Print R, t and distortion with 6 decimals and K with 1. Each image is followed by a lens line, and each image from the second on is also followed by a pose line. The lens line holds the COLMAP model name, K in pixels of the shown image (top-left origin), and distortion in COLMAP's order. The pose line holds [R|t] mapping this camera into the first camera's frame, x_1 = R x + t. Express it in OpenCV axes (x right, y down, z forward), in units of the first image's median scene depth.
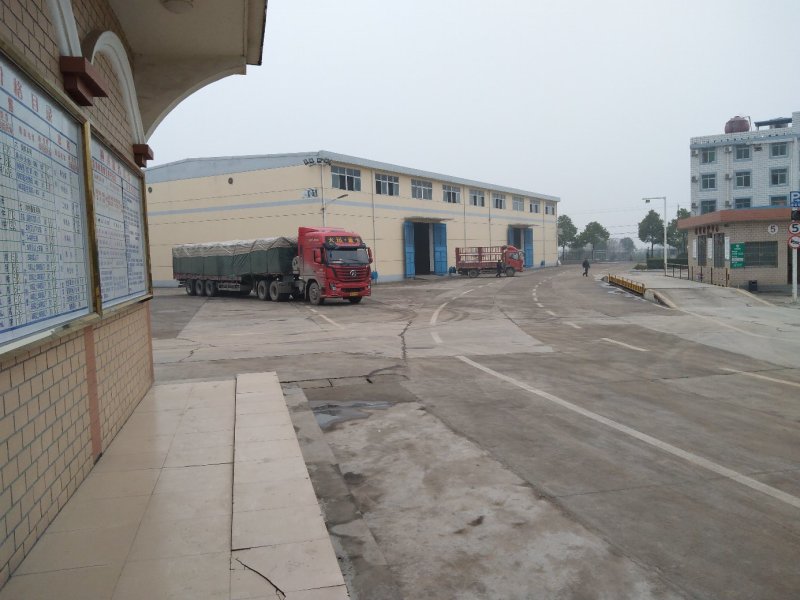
lens RADIAL K [[649.8, 0, 400.9], [0, 649.8, 303.4], [0, 0, 1]] dist [0.028689, -0.036505]
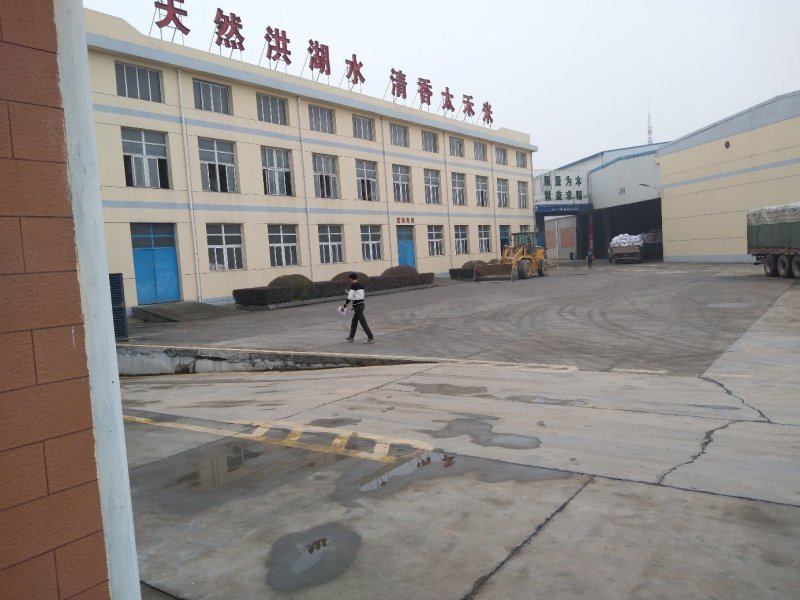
lens RADIAL K [[649.8, 0, 400.7], [0, 649.8, 303.6], [0, 0, 1]] dist [0.028689, -0.036505]
pose [[0.662741, 0.040394, -0.747758, -0.046236], [-0.006926, 0.998832, 0.047818, -0.013925], [0.748816, -0.026512, 0.662247, 0.198609]]
